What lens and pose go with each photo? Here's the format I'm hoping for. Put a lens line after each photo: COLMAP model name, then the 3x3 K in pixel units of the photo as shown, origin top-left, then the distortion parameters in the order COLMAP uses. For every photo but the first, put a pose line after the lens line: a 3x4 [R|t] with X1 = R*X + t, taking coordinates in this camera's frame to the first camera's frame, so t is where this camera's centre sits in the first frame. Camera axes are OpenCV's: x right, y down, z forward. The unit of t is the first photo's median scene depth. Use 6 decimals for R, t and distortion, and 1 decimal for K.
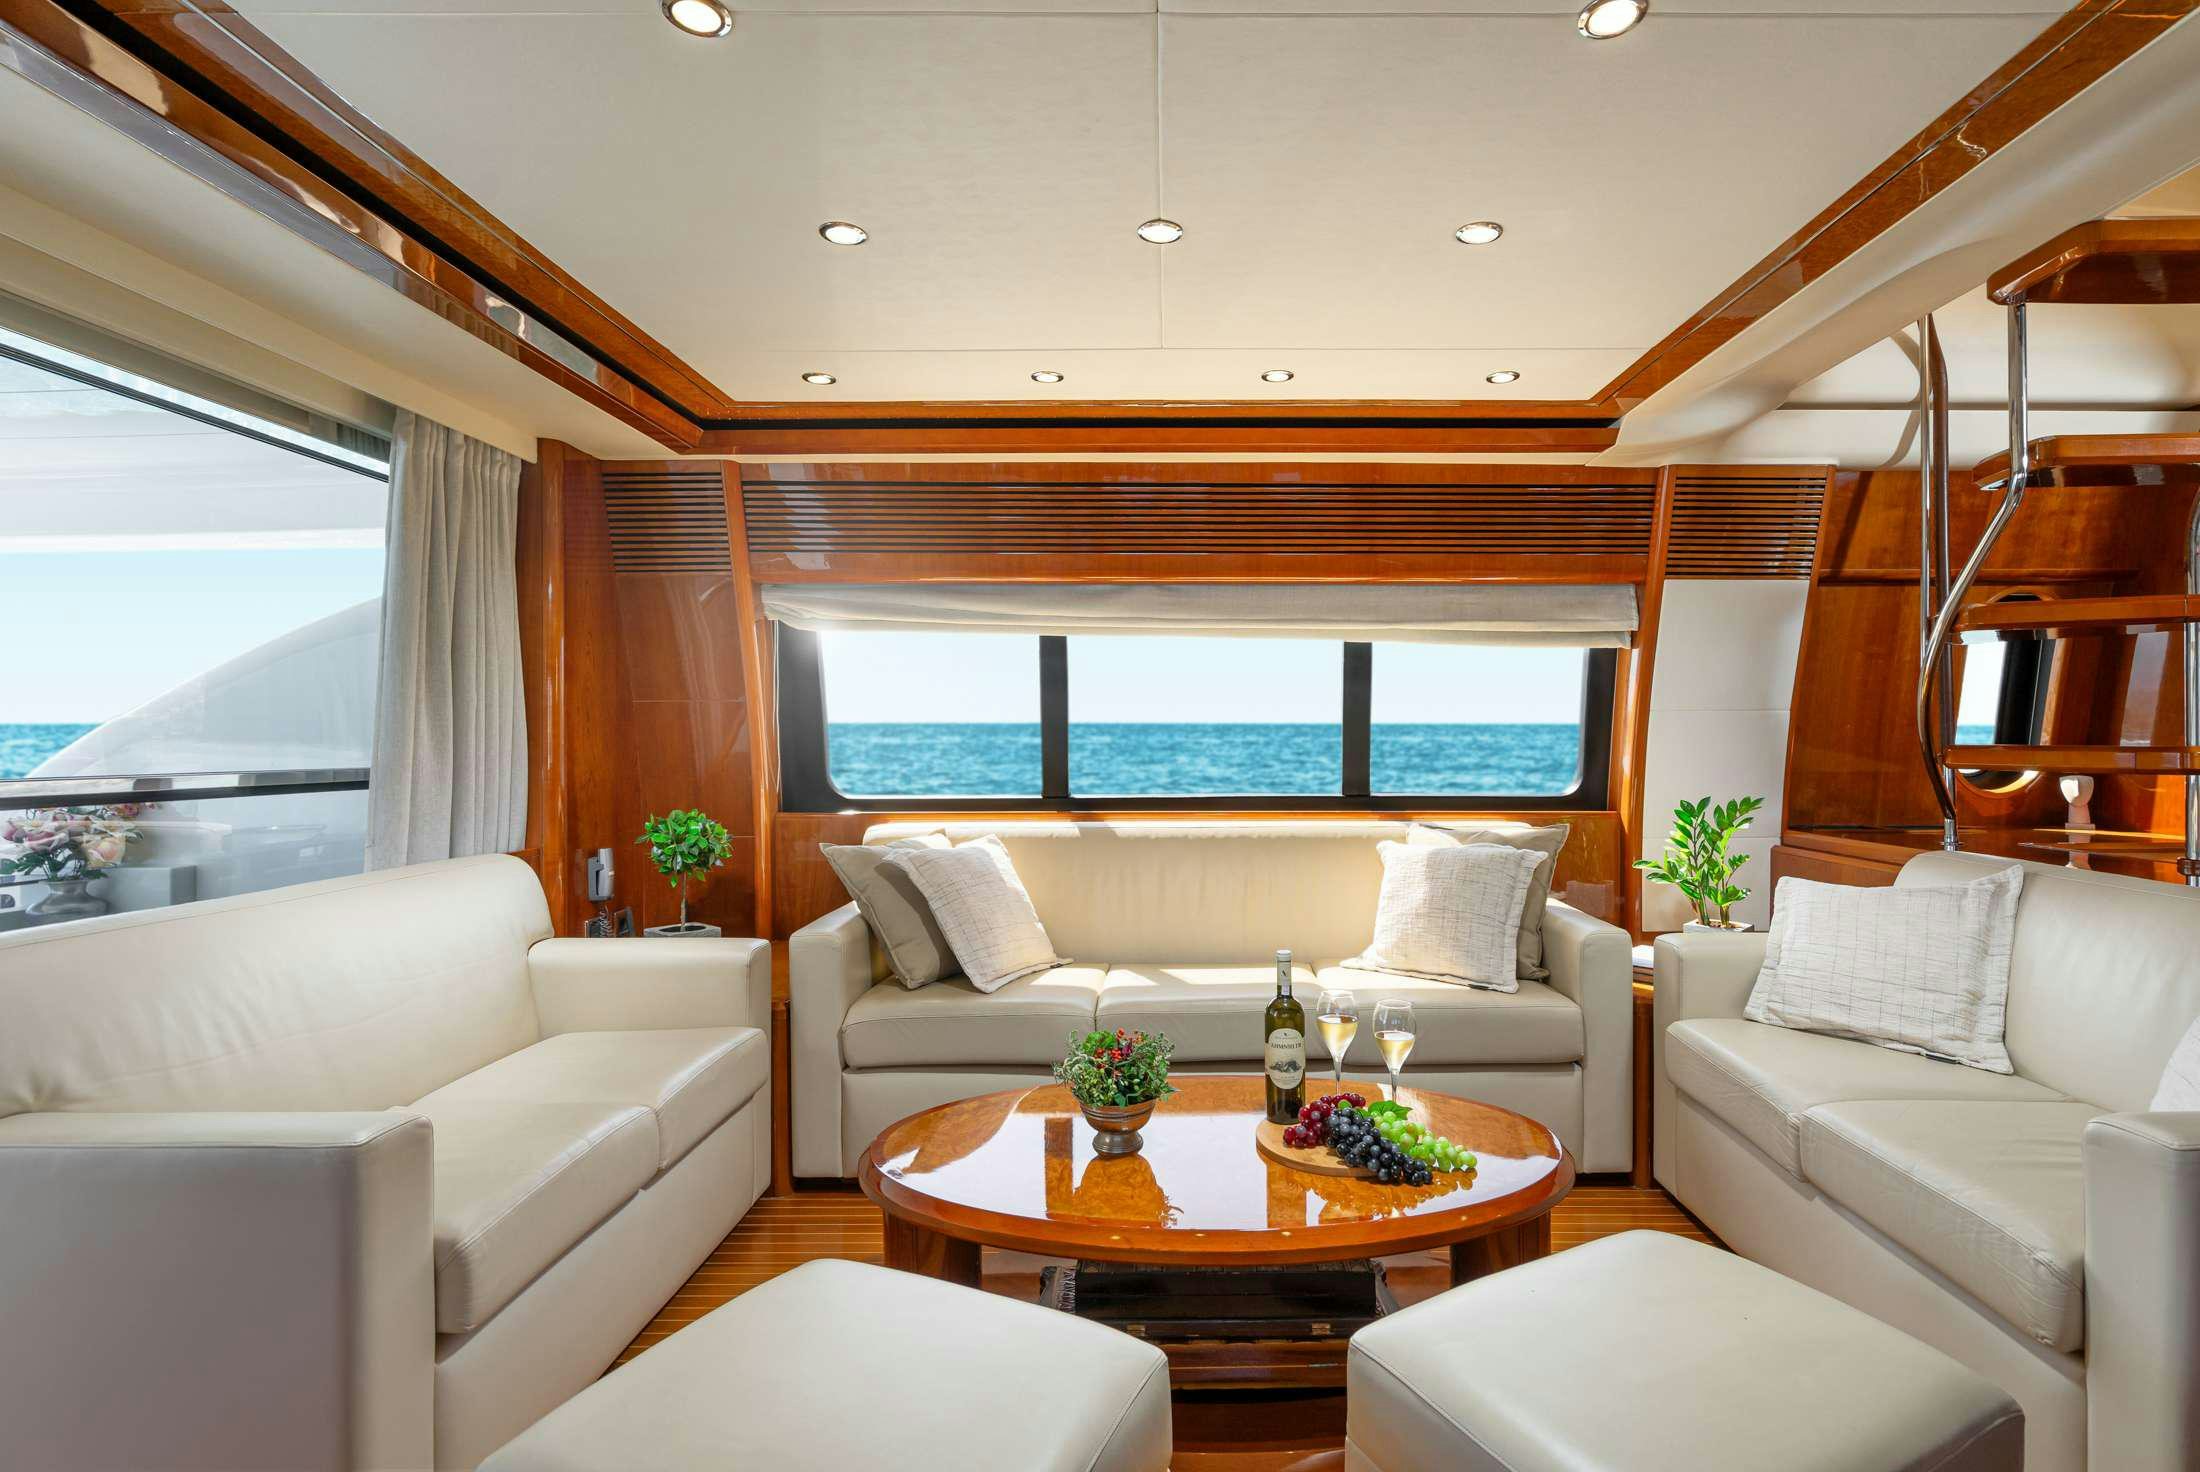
lens RADIAL K [[1022.2, 0, 1100.0], [0, 1022.2, 736.0], [0, 0, 1]] dist [-0.000767, -0.000208]
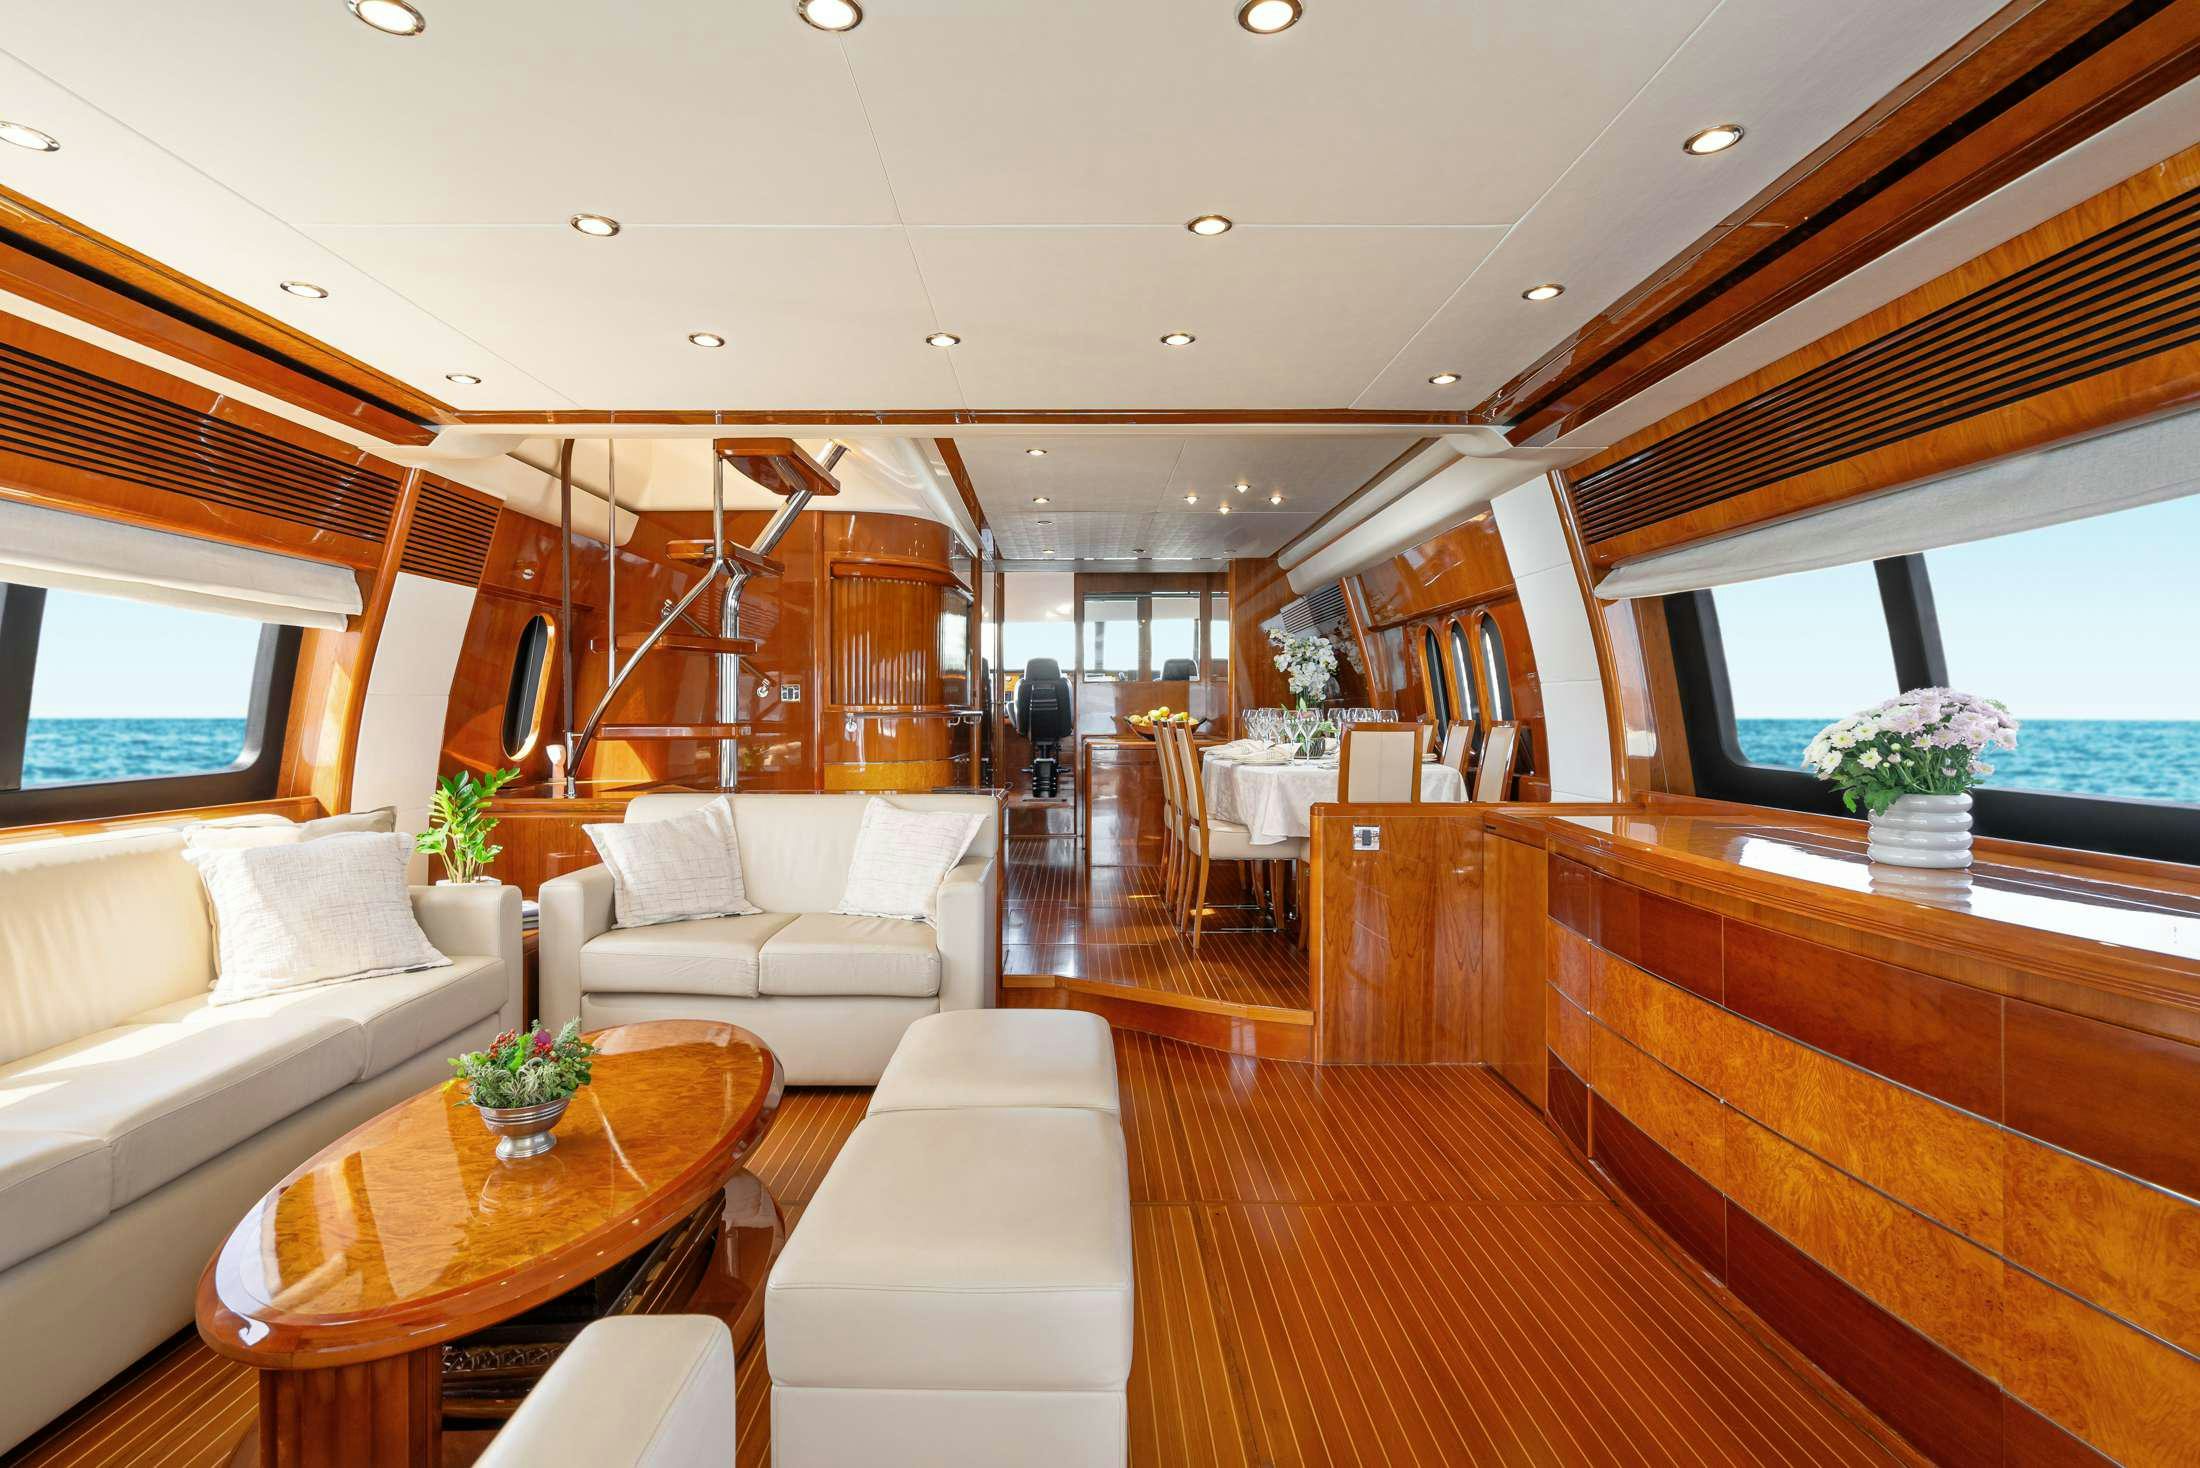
lens RADIAL K [[1022.2, 0, 1100.0], [0, 1022.2, 734.0], [0, 0, 1]] dist [-0.000767, -0.000208]
pose [[-0.023945, -0.019777, 0.999518, -0.536445], [-0.005465, 0.999792, 0.019651, -0.008693], [-0.999698, -0.004992, -0.024048, 0.292582]]
